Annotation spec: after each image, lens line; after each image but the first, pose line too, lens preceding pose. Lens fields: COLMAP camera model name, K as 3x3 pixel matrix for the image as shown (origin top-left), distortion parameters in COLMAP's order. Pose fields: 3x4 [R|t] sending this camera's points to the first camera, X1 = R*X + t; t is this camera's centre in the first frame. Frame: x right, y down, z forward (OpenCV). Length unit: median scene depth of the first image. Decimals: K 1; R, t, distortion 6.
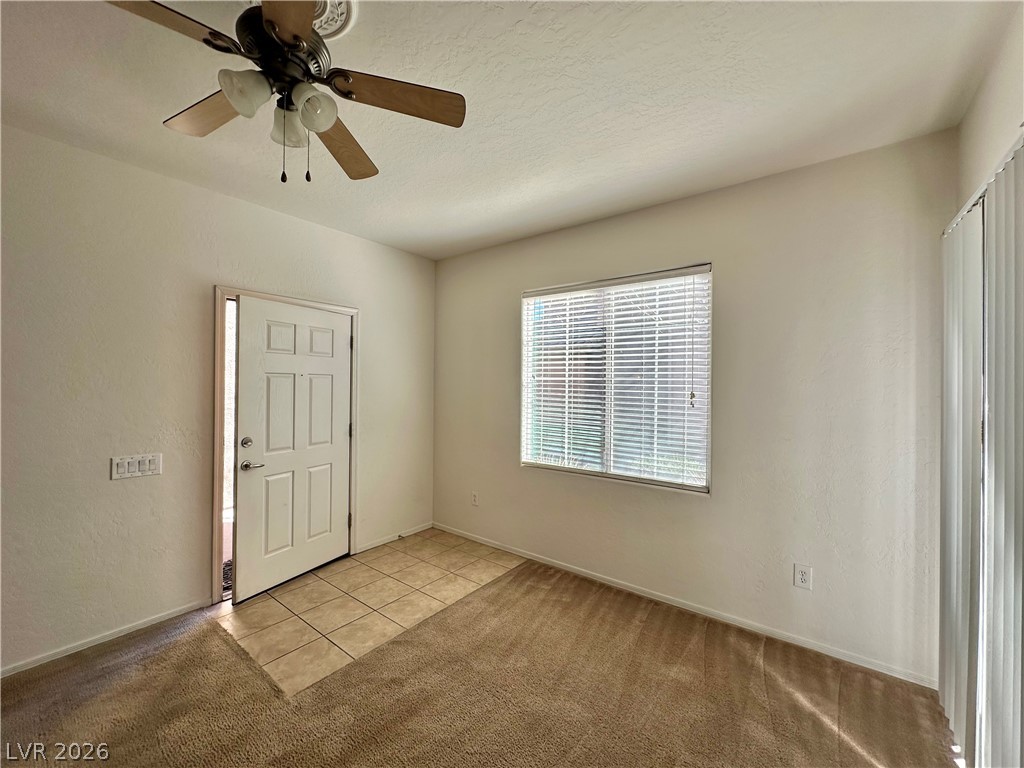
lens RADIAL K [[407.2, 0, 512.6], [0, 407.2, 380.4], [0, 0, 1]] dist [-0.002055, -0.000156]
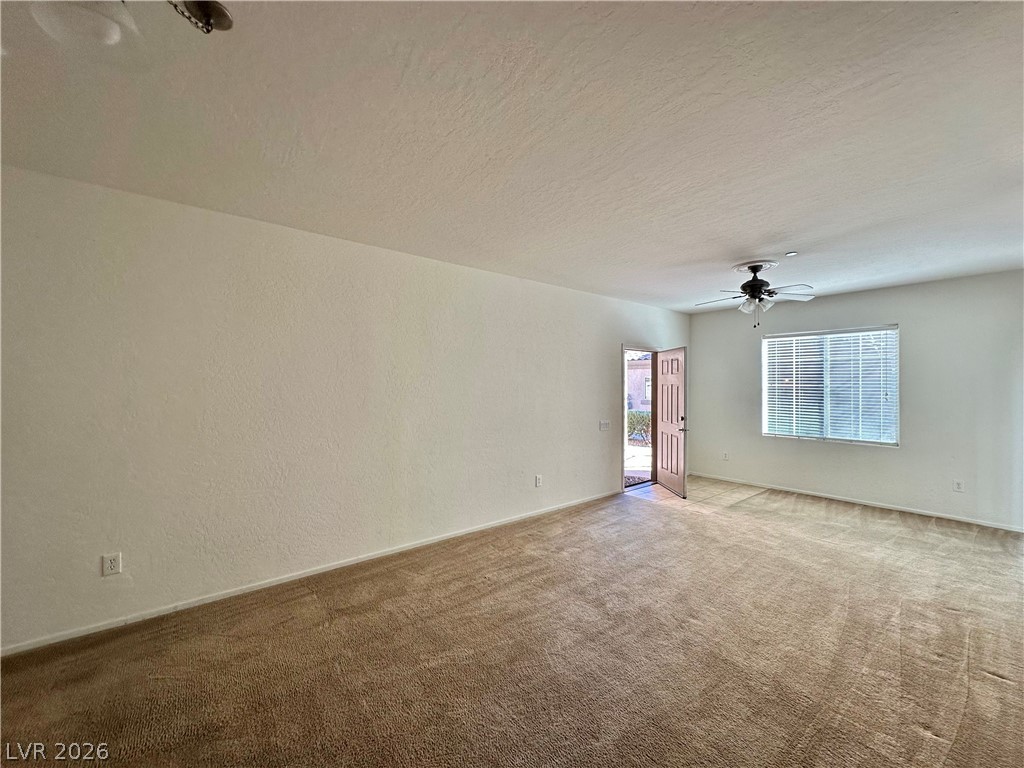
lens RADIAL K [[407.2, 0, 506.9], [0, 407.2, 383.6], [0, 0, 1]] dist [-0.002055, -0.000156]
pose [[0.970393, 0.001338, -0.241527, -0.685958], [-0.004126, 0.999931, -0.011036, 0.009205], [0.241496, 0.011706, 0.970331, -1.054206]]
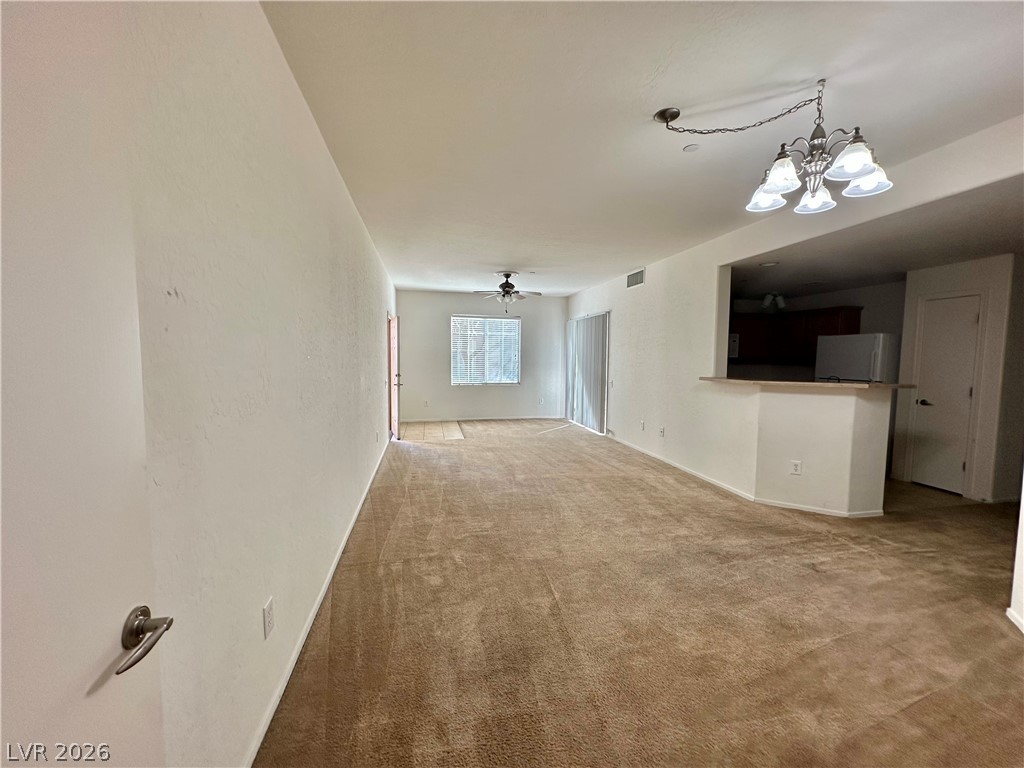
lens RADIAL K [[407.2, 0, 505.6], [0, 407.2, 384.8], [0, 0, 1]] dist [-0.002055, -0.000156]
pose [[0.670699, -0.053372, 0.739807, -1.788061], [0.000139, 0.997417, 0.071830, 0.029037], [-0.741730, -0.048074, 0.668974, -1.010055]]
